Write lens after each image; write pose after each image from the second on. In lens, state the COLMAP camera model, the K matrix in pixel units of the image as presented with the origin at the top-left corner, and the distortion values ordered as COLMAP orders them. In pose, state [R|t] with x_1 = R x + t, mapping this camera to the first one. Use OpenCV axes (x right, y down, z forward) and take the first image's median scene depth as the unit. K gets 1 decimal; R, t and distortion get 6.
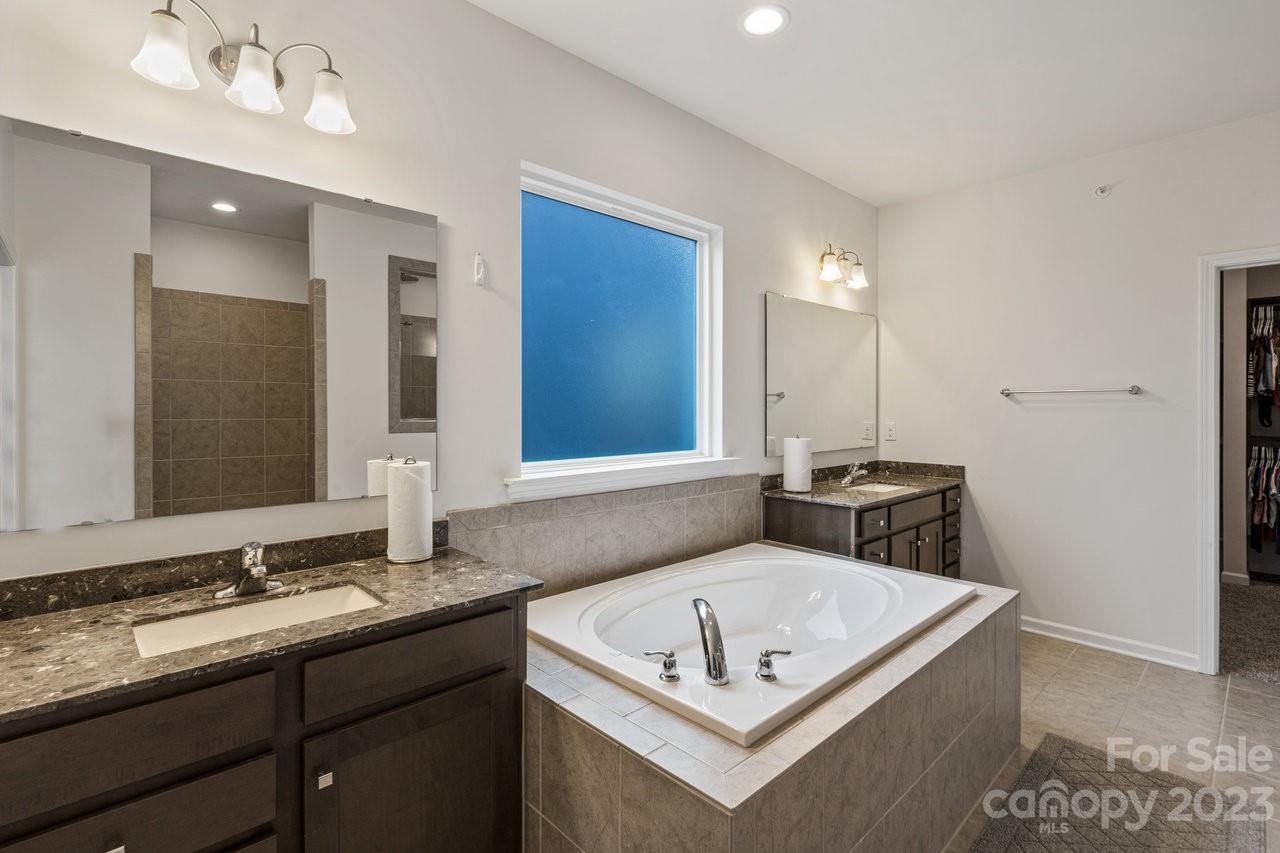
lens RADIAL K [[599.1, 0, 637.4], [0, 599.1, 406.4], [0, 0, 1]] dist [0.000275, 0.000185]
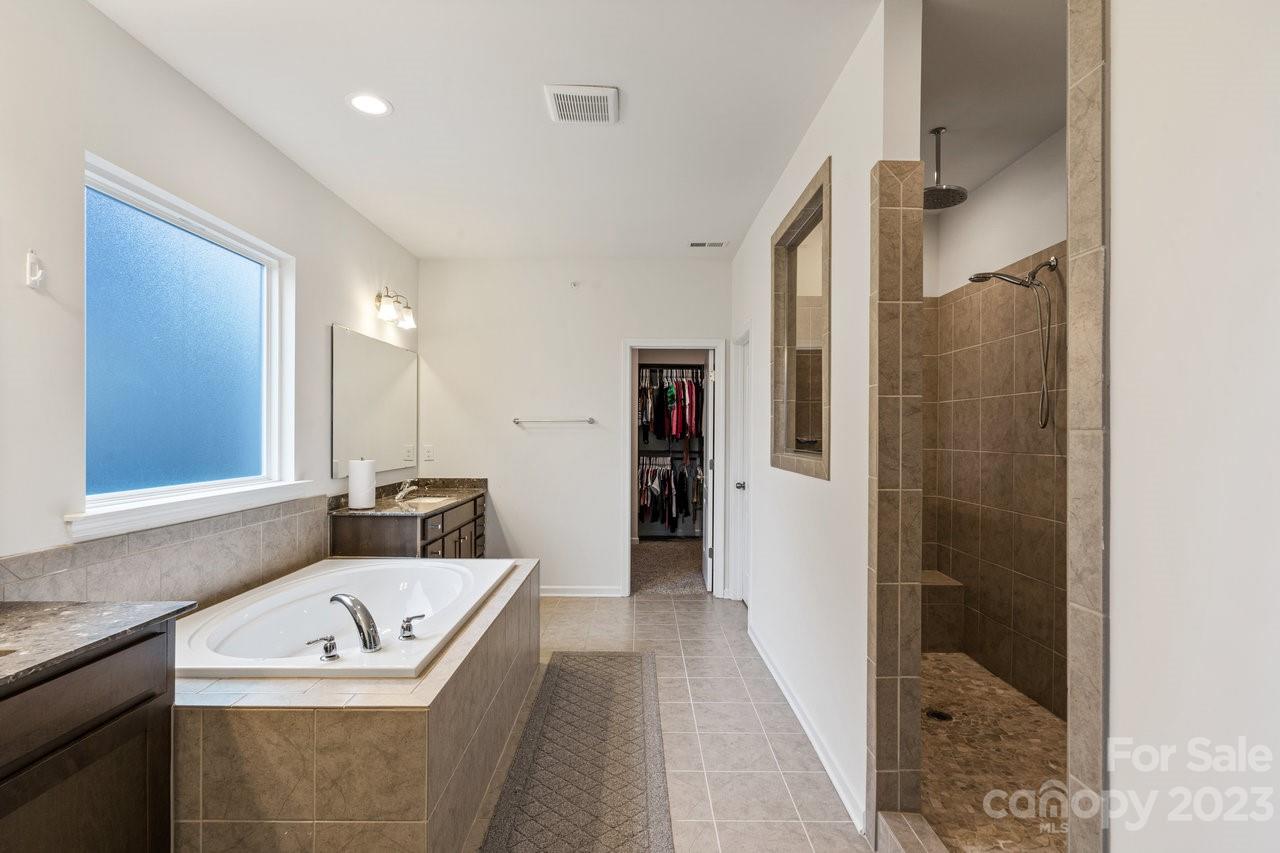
lens RADIAL K [[599.6, 0, 640.0], [0, 599.6, 426.5], [0, 0, 1]] dist [0.002771, 0.000629]
pose [[0.687036, 0.007215, 0.726587, -0.208149], [-0.002723, 0.999969, -0.007355, -0.002730], [-0.726618, 0.003074, 0.687035, -0.147143]]
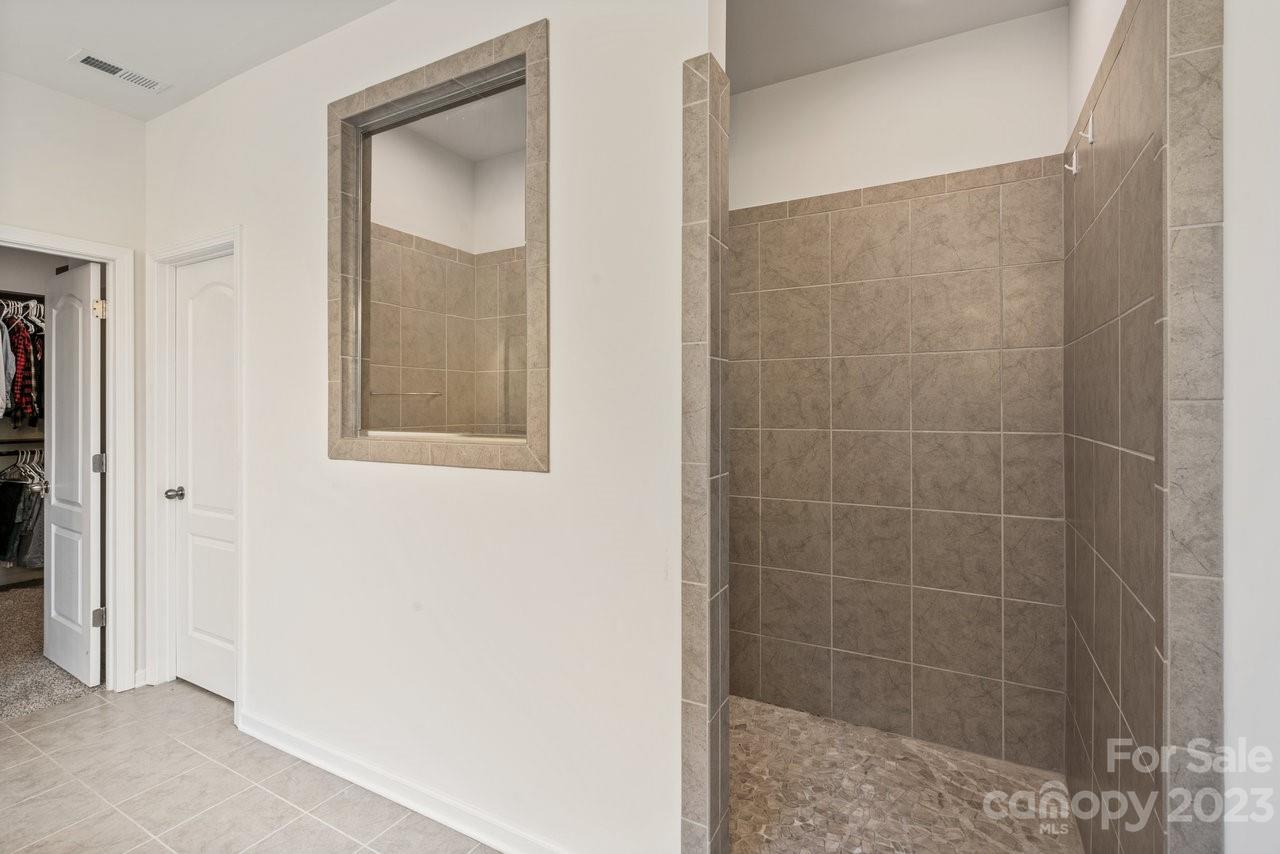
lens RADIAL K [[592.5, 0, 636.8], [0, 592.5, 402.0], [0, 0, 1]] dist [0.000474, 0.000082]
pose [[-0.297096, 0.004307, 0.954838, -0.009279], [0.001479, 0.999991, -0.004051, -0.002053], [-0.954846, 0.000208, -0.297100, 0.330515]]
